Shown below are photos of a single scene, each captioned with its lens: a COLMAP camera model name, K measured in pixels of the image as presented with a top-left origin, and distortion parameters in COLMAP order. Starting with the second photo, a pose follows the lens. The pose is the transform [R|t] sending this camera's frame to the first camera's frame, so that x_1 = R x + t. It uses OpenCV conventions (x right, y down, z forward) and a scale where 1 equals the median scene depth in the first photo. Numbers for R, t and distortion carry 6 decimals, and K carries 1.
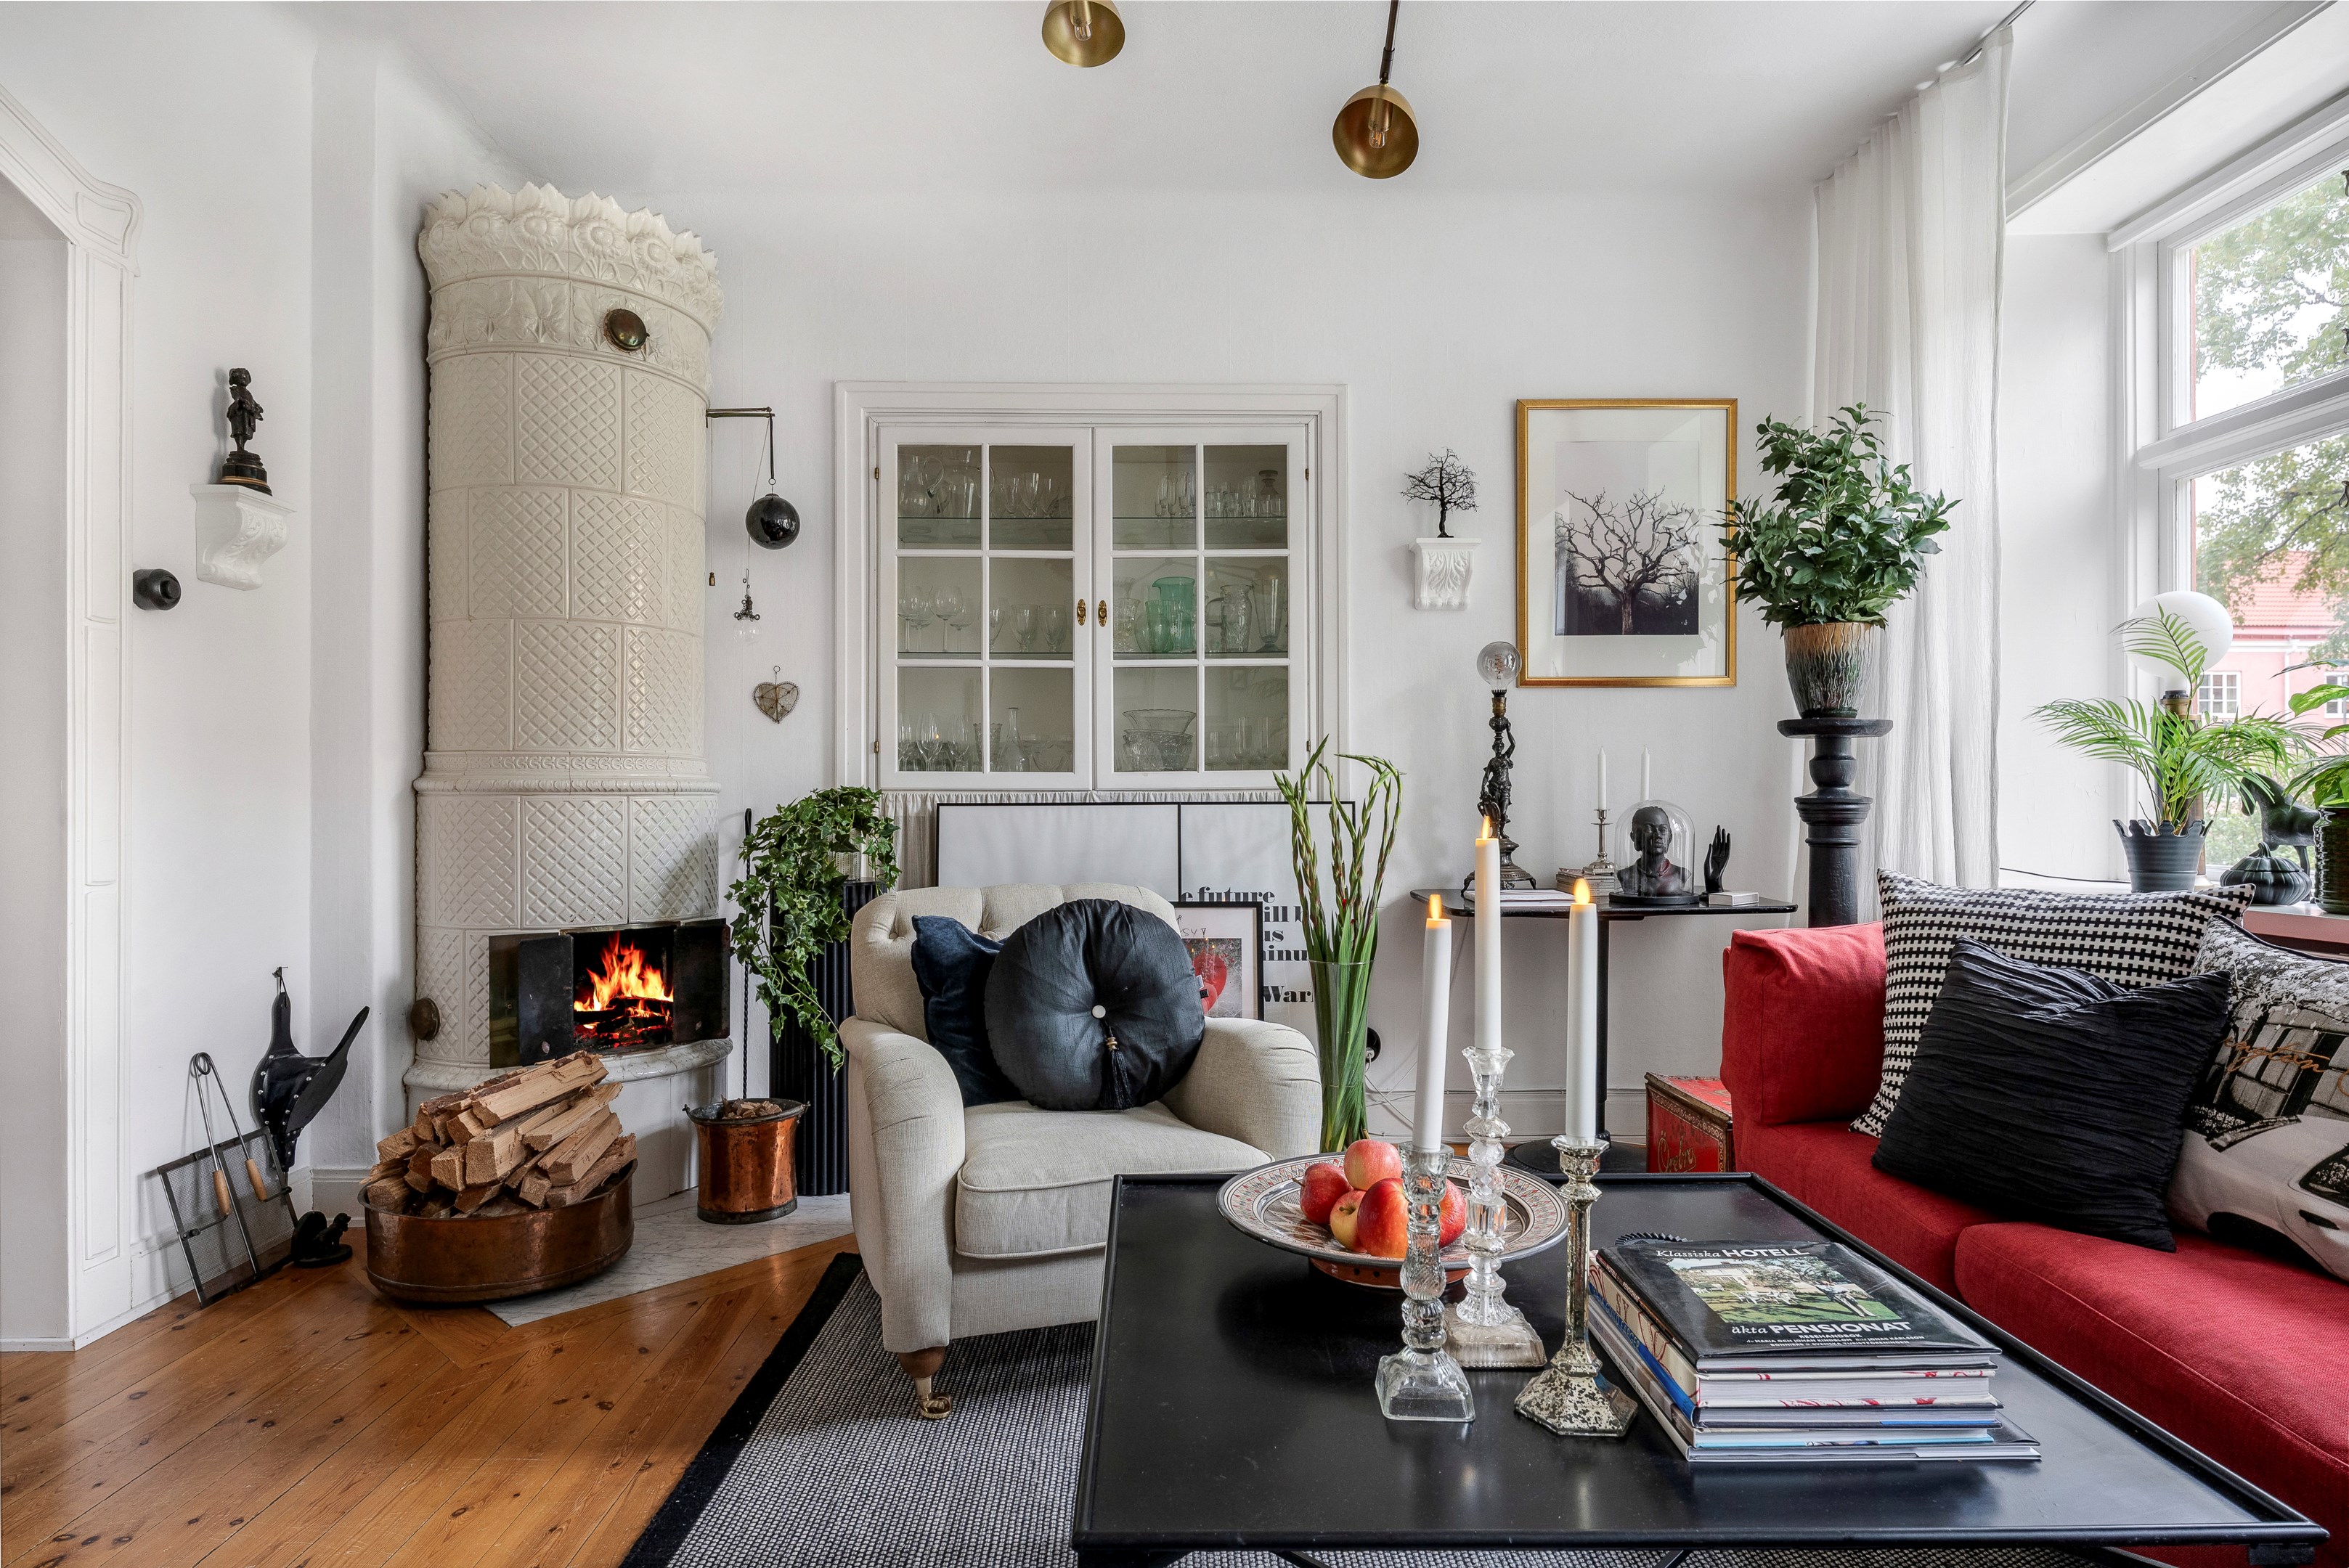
lens RADIAL K [[1330.5, 0, 1174.5], [0, 1330.5, 784.0], [0, 0, 1]] dist [0.001303, 0.000207]
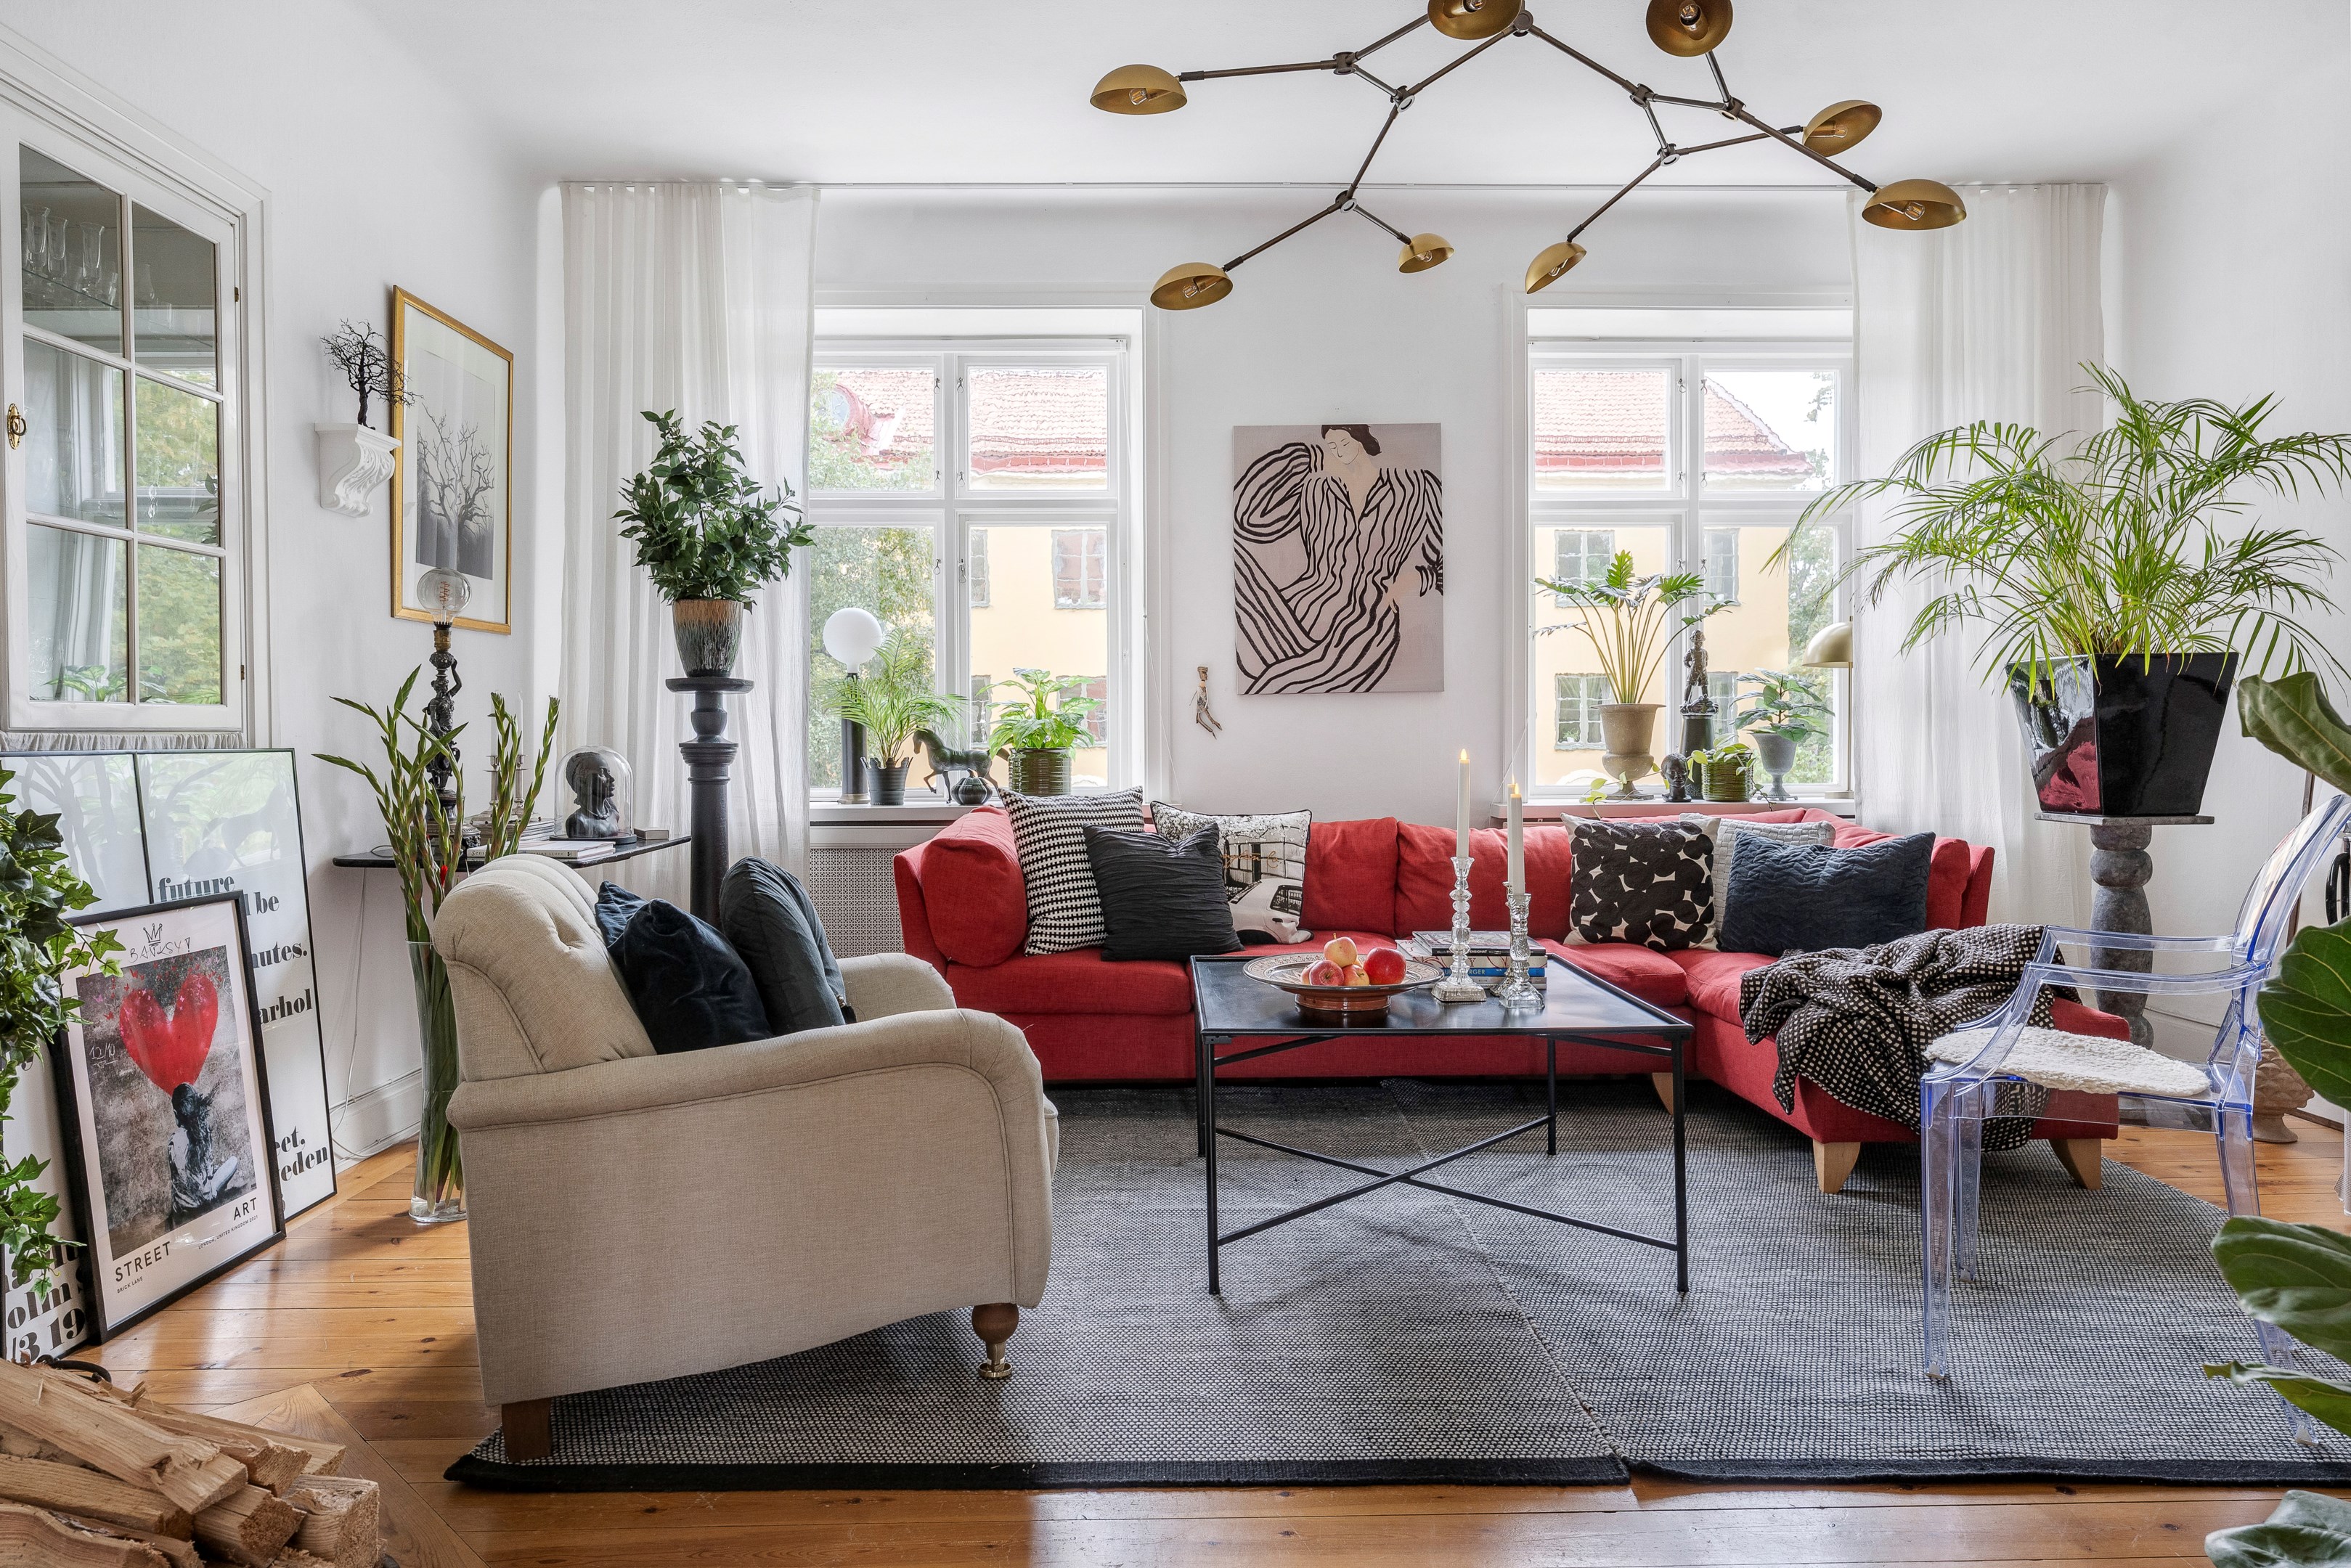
lens RADIAL K [[1416.4, 0, 1175.5], [0, 1416.4, 784.0], [0, 0, 1]] dist [-0.001901, -0.000695]
pose [[-0.005858, -0.028658, 0.999572, -0.740637], [-0.007764, 0.999560, 0.028612, 0.006891], [-0.999953, -0.007593, -0.006078, 0.540494]]
